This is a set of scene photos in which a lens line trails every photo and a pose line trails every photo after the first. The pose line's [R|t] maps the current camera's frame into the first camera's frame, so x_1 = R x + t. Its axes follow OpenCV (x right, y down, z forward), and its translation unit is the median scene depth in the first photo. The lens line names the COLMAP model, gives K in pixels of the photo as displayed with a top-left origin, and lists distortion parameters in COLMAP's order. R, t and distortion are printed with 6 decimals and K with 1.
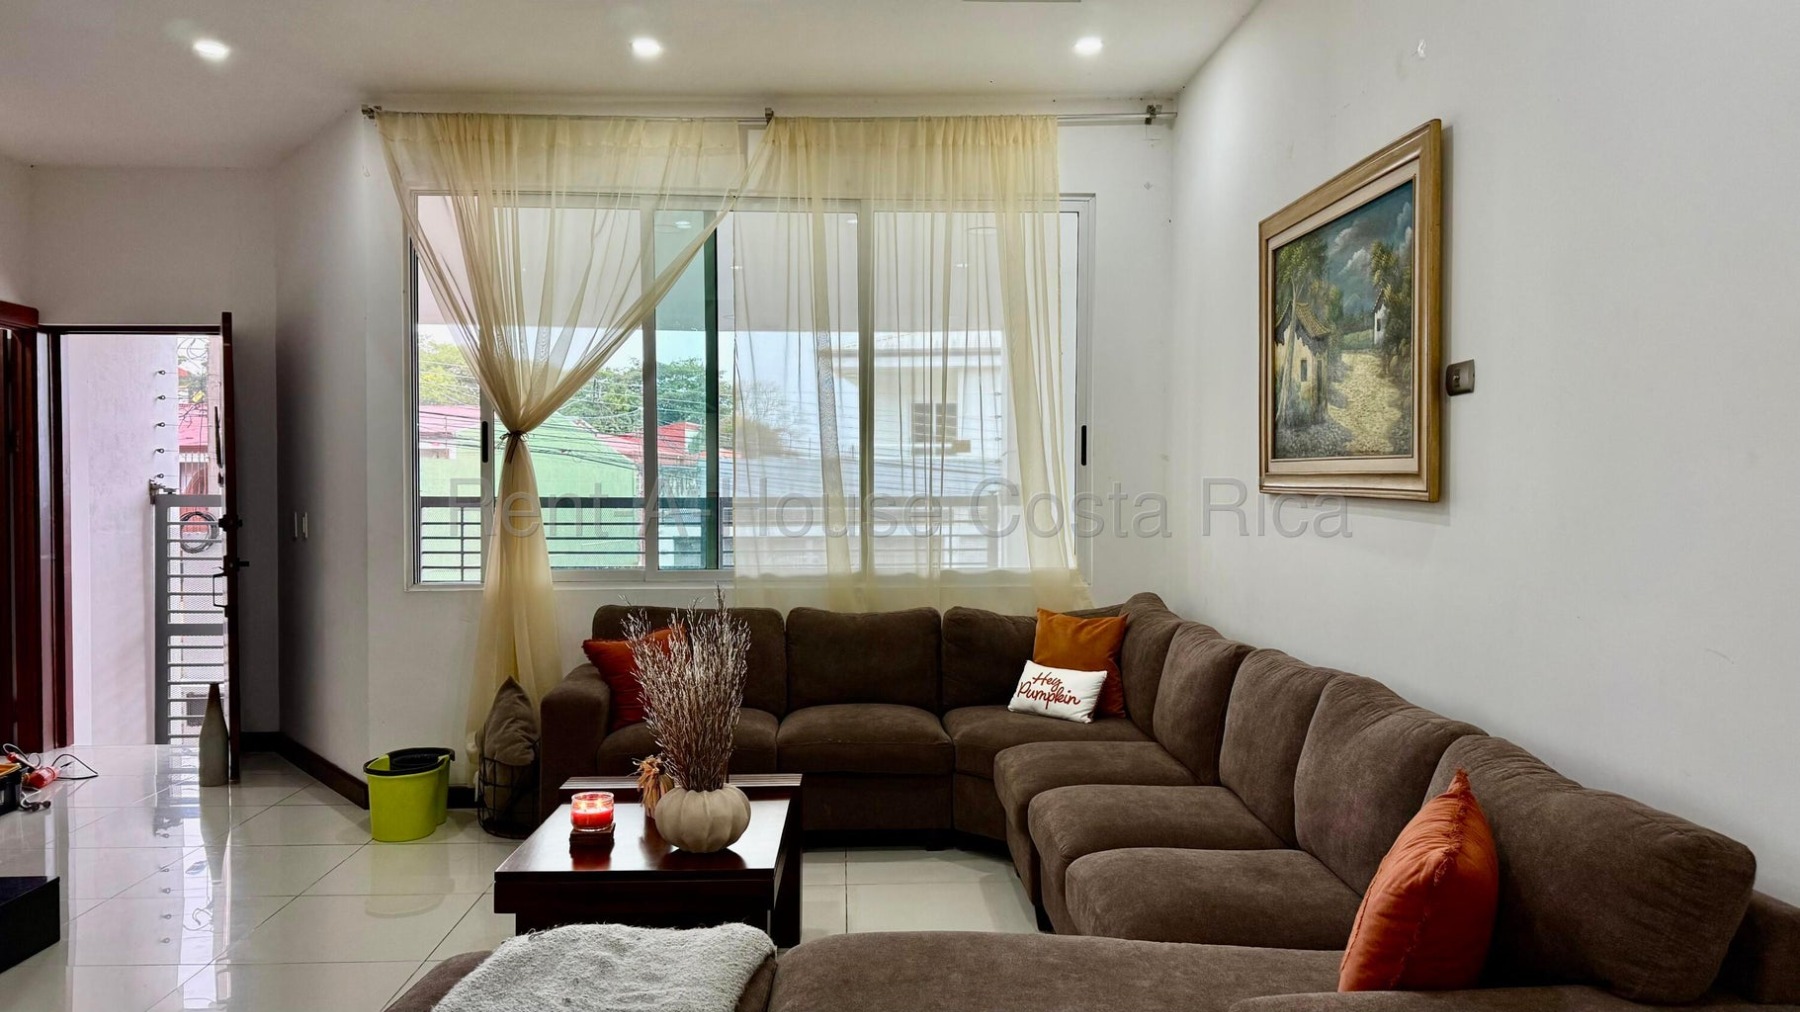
lens RADIAL K [[1257.4, 0, 886.4], [0, 1257.4, 504.3], [0, 0, 1]] dist [0.090427, -0.020115]
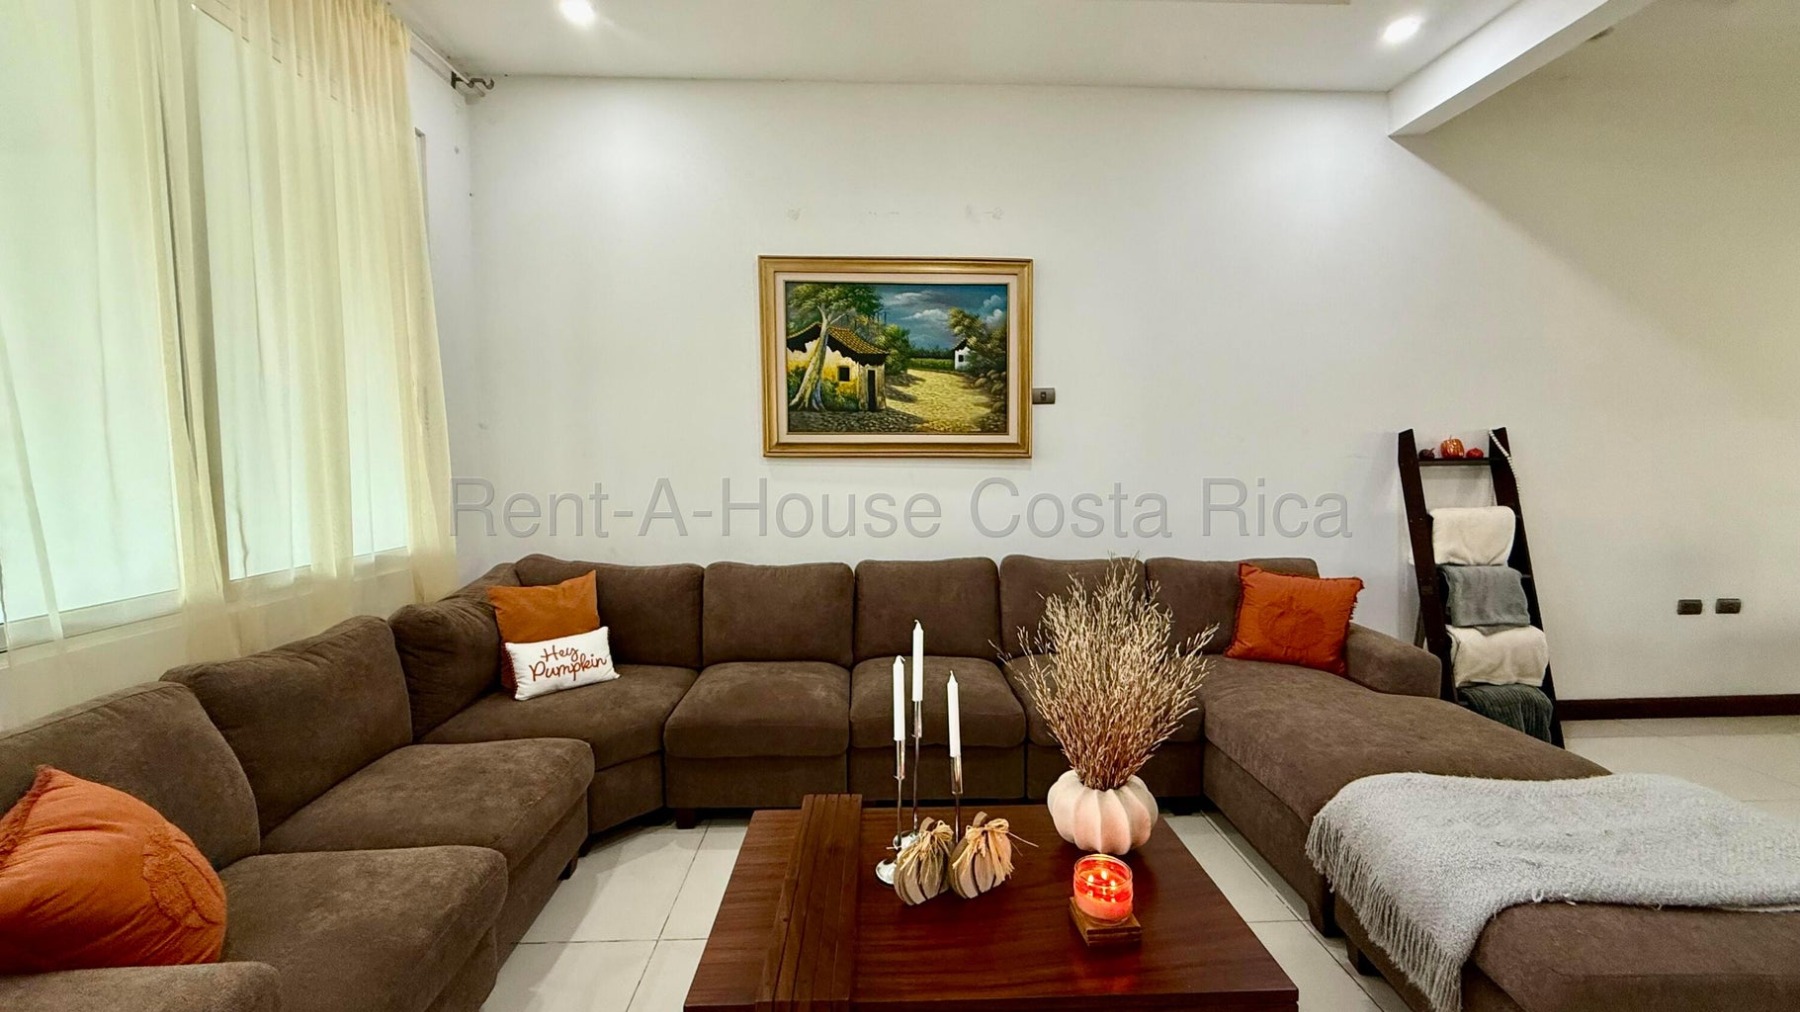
lens RADIAL K [[715.7, 0, 903.2], [0, 715.7, 510.8], [0, 0, 1]] dist [-0.001130, 0.000023]
pose [[-0.009954, -0.069549, 0.997529, -0.513486], [0.023887, 0.997277, 0.069770, -0.001444], [-0.999665, 0.024522, -0.008266, 0.918438]]
